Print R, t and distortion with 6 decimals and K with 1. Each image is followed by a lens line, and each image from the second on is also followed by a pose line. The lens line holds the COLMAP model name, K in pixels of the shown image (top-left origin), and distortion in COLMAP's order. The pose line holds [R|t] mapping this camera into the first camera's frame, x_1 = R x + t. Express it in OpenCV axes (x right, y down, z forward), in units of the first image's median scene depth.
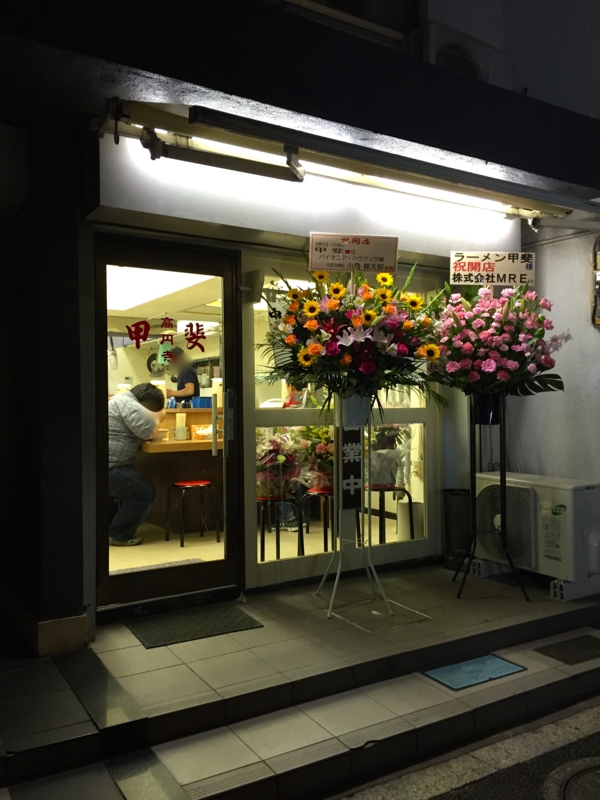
lens RADIAL K [[677.8, 0, 299.0], [0, 677.8, 398.0], [0, 0, 1]] dist [-0.004354, -0.006212]
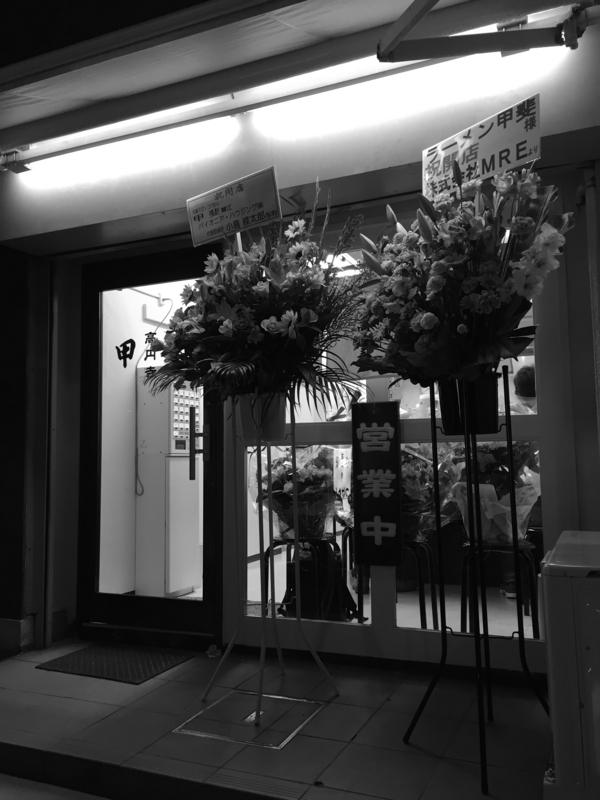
lens RADIAL K [[677.8, 0, 300.6], [0, 677.8, 398.5], [0, 0, 1]] dist [-0.004354, -0.006212]
pose [[0.573900, -0.072208, -0.815736, 0.700272], [0.026481, 0.997220, -0.069643, 0.046903], [0.818497, 0.018367, 0.574217, 0.624479]]
